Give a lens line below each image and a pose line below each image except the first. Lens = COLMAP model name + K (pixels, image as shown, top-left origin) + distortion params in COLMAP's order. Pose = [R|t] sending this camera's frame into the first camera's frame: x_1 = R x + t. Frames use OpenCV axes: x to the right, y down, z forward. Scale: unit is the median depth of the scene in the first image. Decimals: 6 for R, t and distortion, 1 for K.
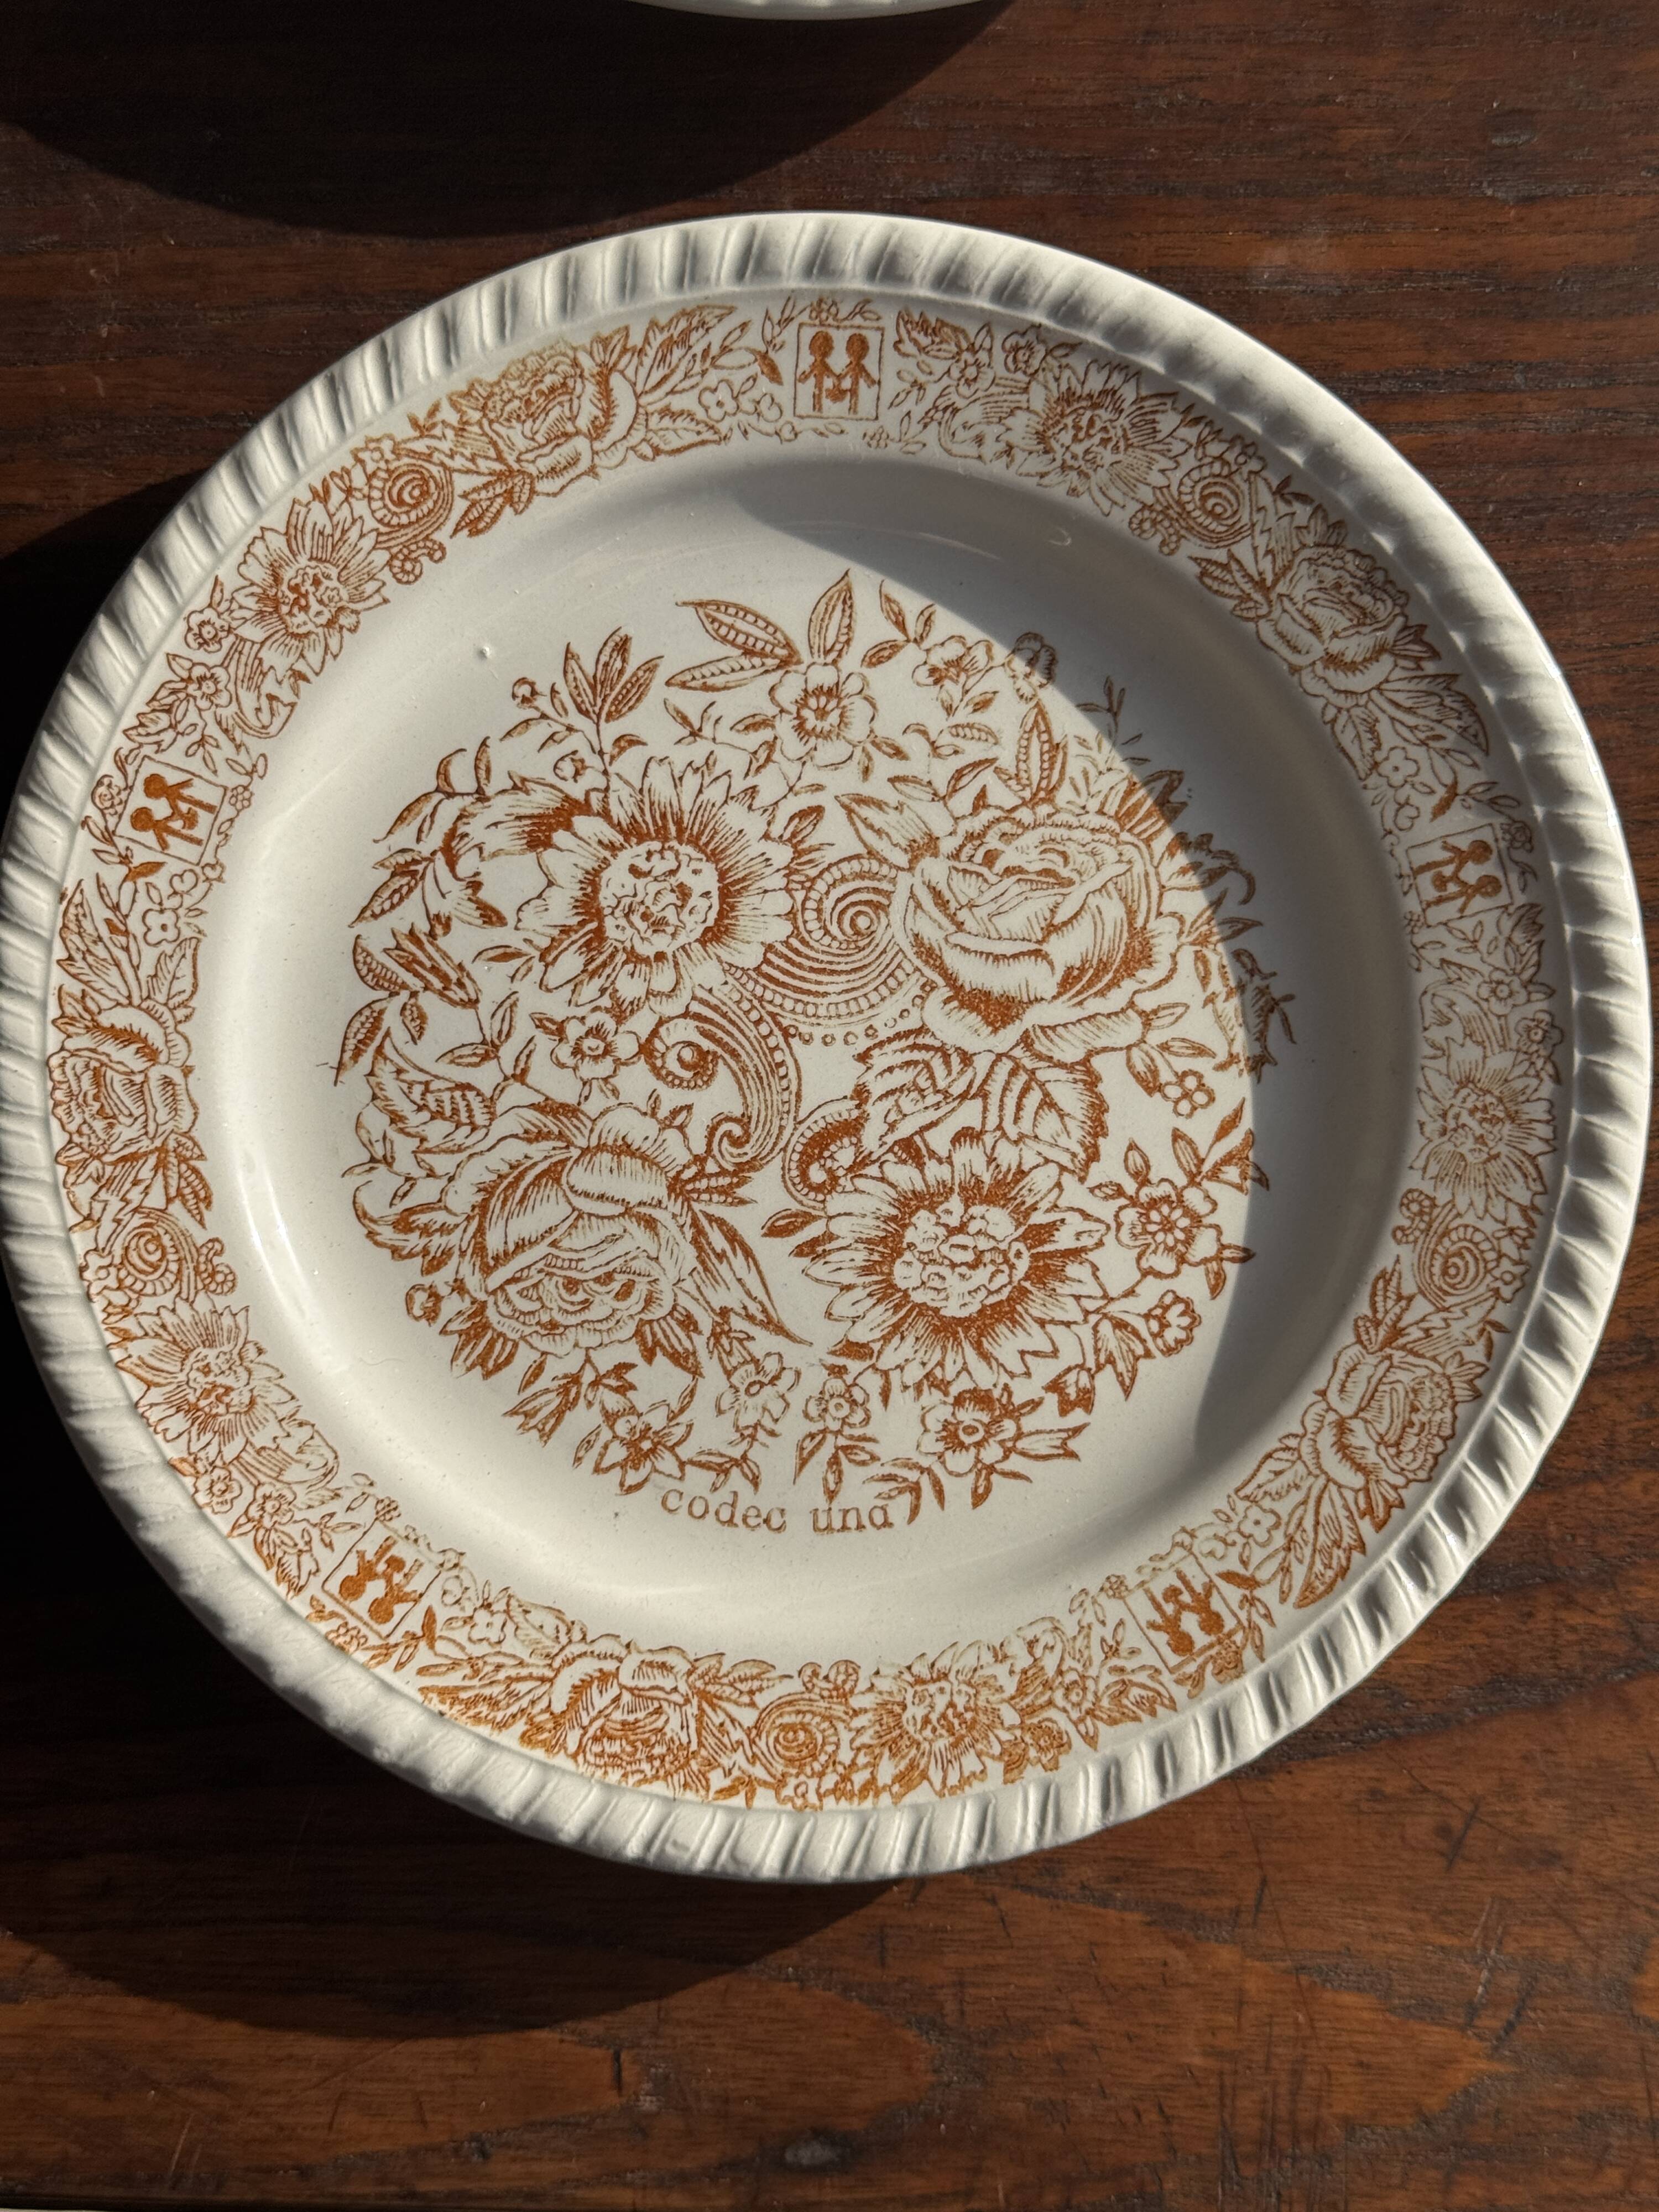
lens RADIAL K [[3088.6, 0, 833.5], [0, 3088.6, 1135.4], [0, 0, 1]] dist [0.106910, 0.000000]
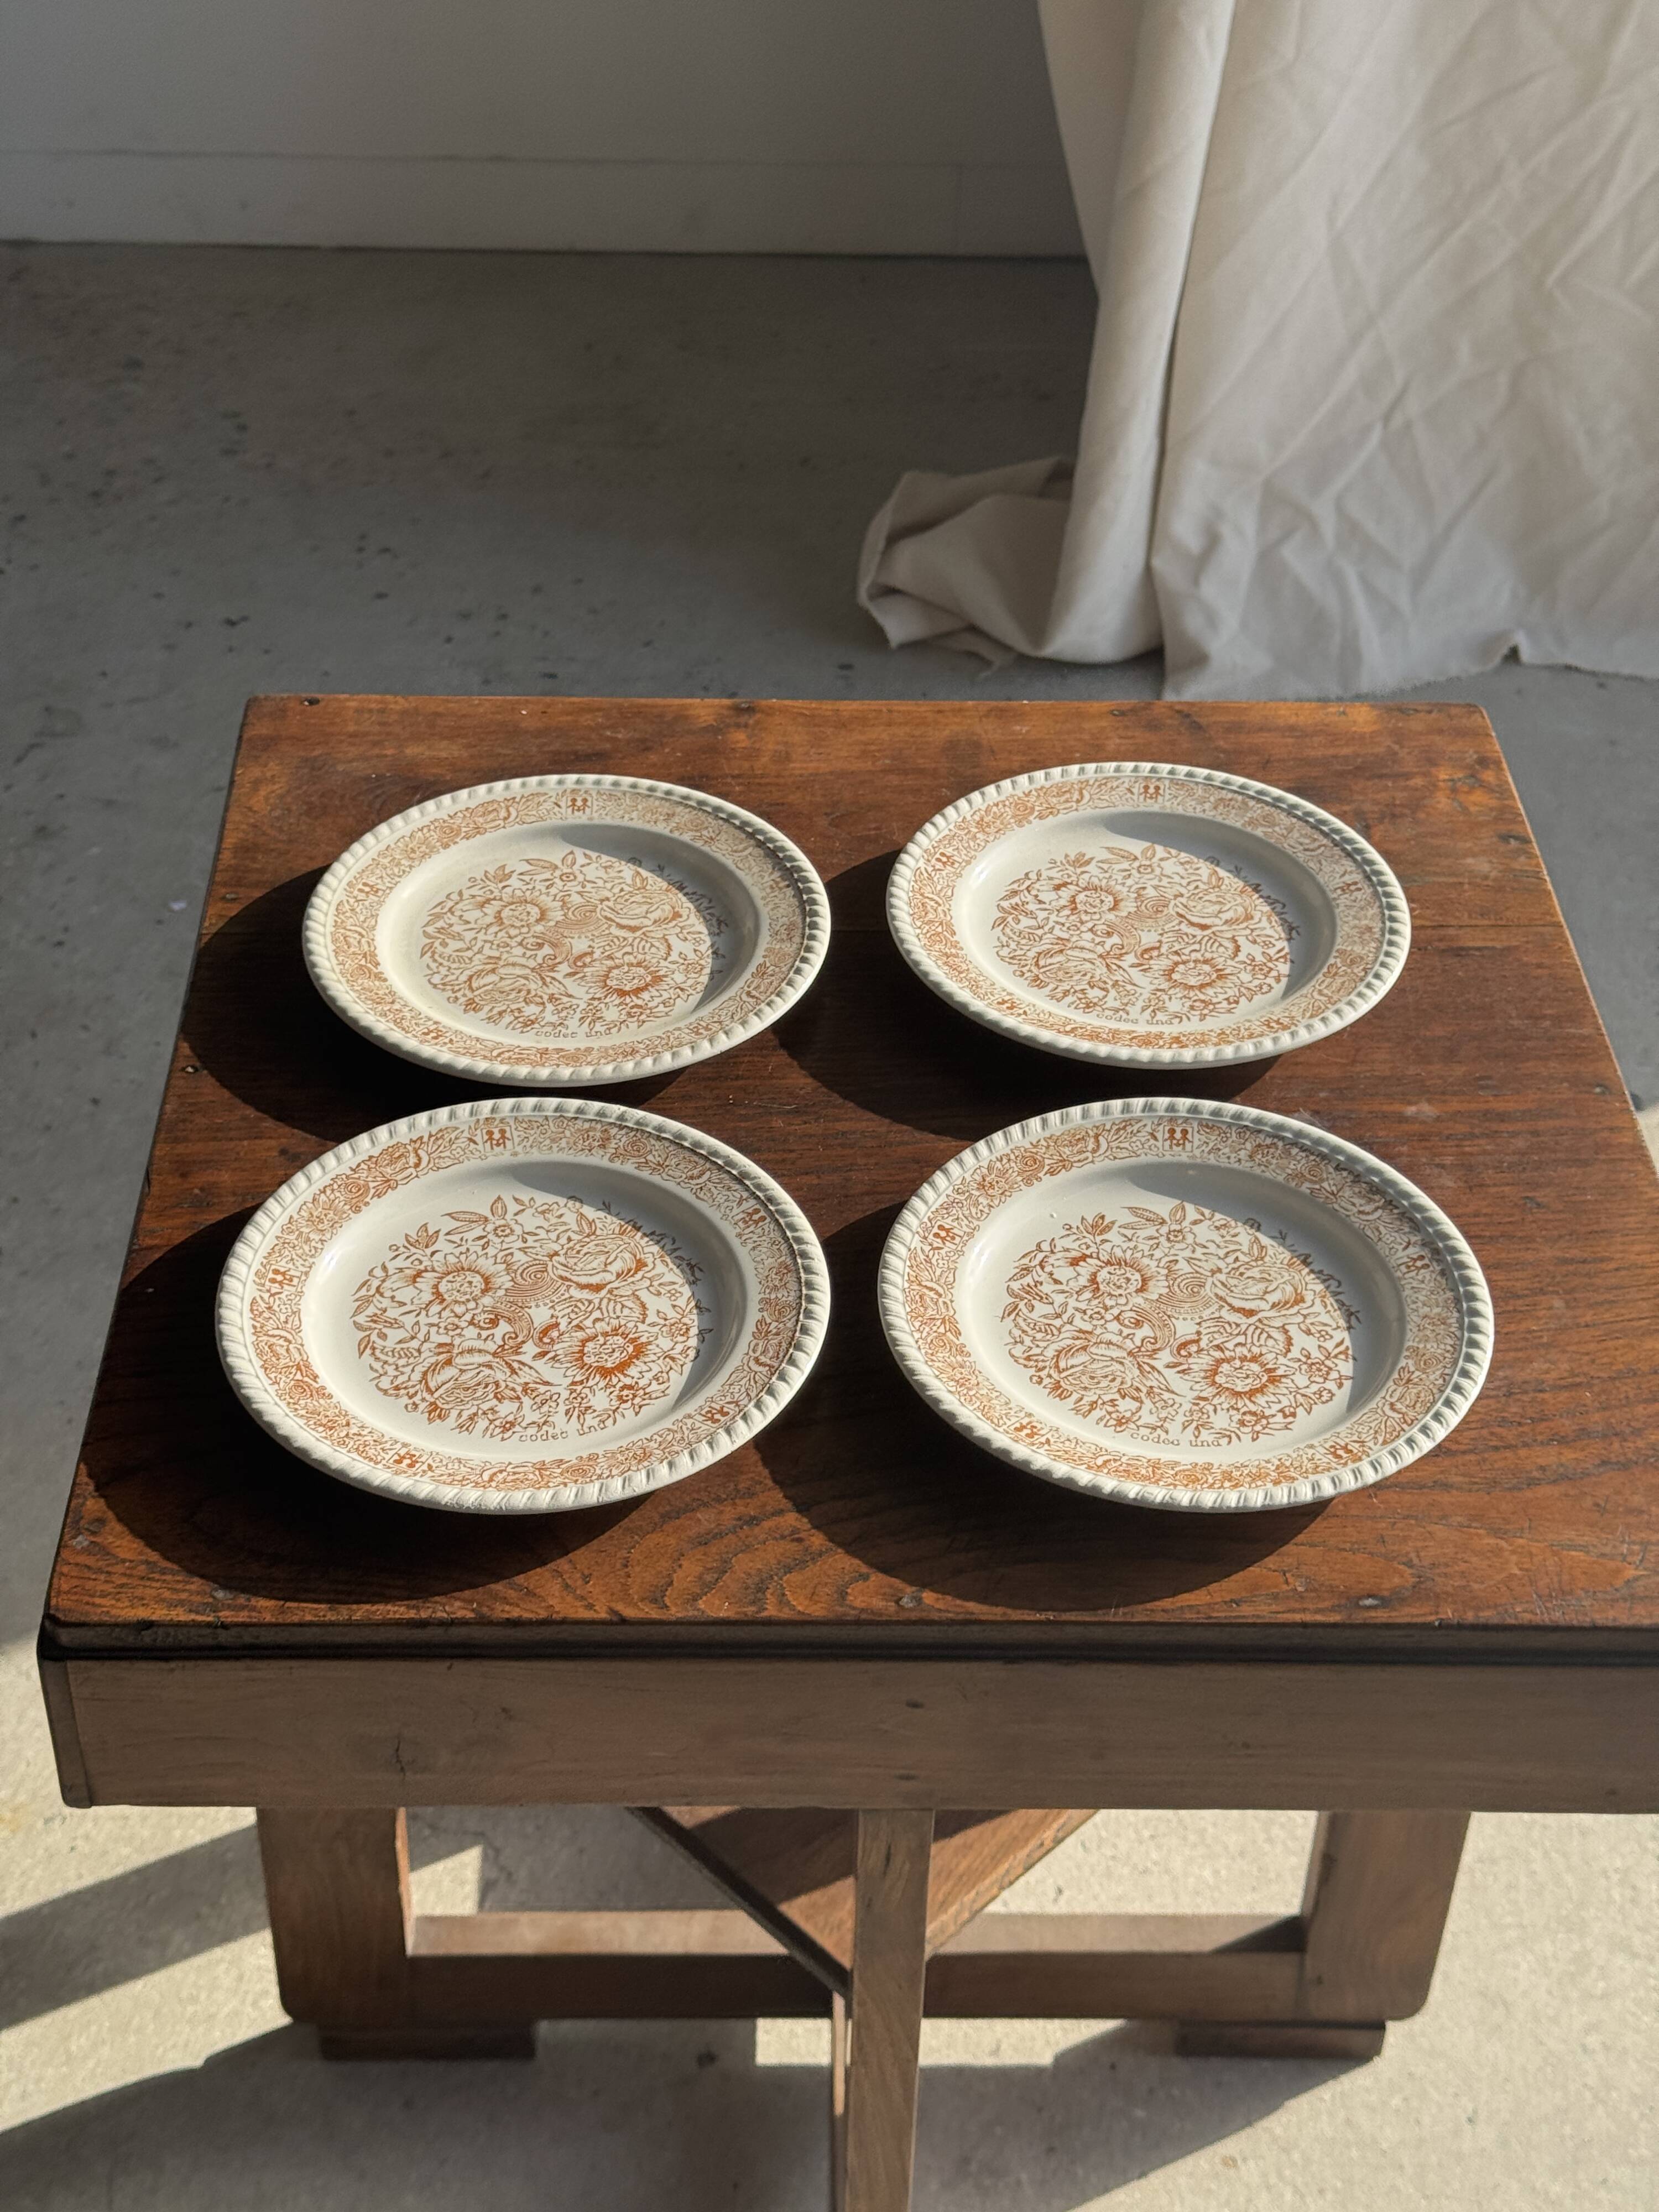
lens RADIAL K [[3088.6, 0, 826.7], [0, 3088.6, 1110.6], [0, 0, 1]] dist [0.106910, 0.000000]
pose [[0.999403, 0.024895, -0.023951, -0.255621], [-0.034453, 0.667441, -0.743865, 1.878440], [-0.002532, 0.744247, 0.667900, -0.931779]]
